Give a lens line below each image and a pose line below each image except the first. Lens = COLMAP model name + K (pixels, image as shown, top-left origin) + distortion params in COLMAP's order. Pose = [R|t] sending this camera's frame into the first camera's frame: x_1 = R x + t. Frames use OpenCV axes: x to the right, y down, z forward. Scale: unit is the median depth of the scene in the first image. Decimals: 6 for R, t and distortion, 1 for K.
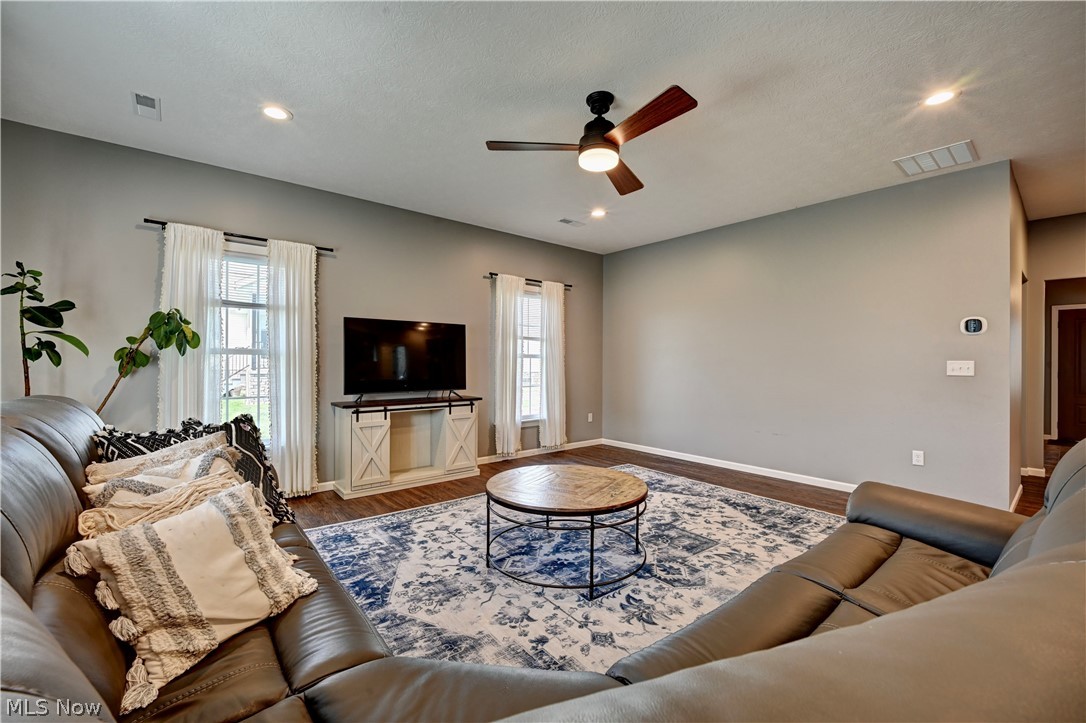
lens RADIAL K [[439.6, 0, 546.7], [0, 439.6, 365.3], [0, 0, 1]] dist [0.009096, -0.000556]
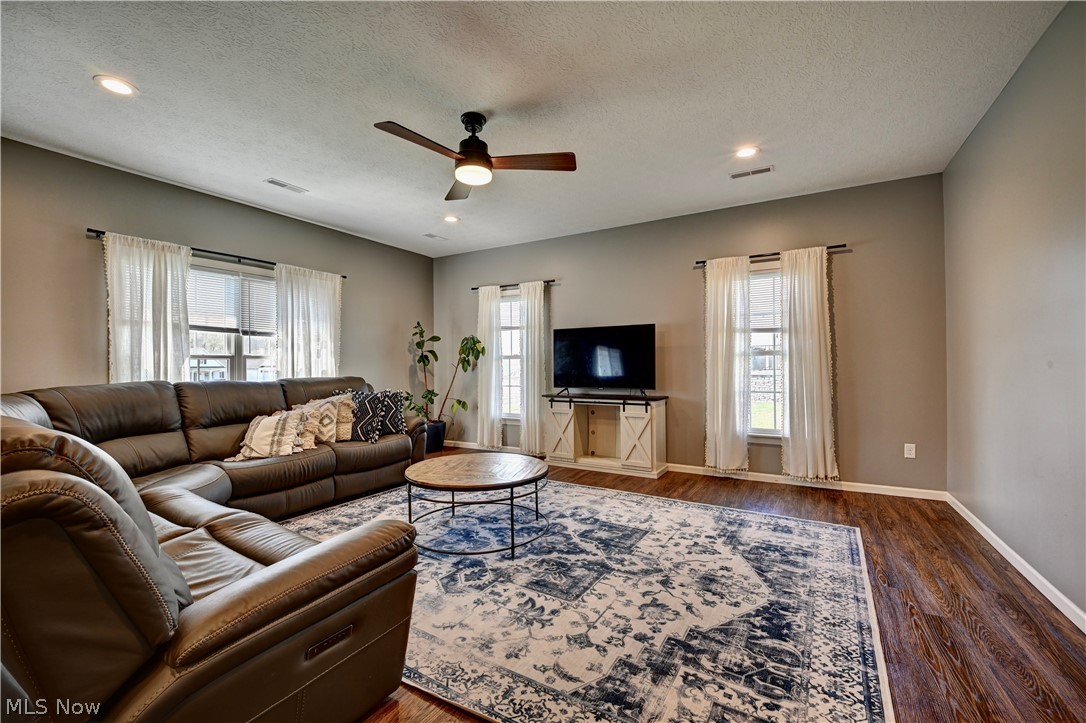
lens RADIAL K [[439.6, 0, 546.4], [0, 439.6, 359.5], [0, 0, 1]] dist [0.009096, -0.000556]
pose [[0.354622, -0.023938, -0.934703, 0.865399], [-0.002965, 0.999638, -0.026726, 0.020523], [0.935005, 0.012249, 0.354423, 0.568842]]
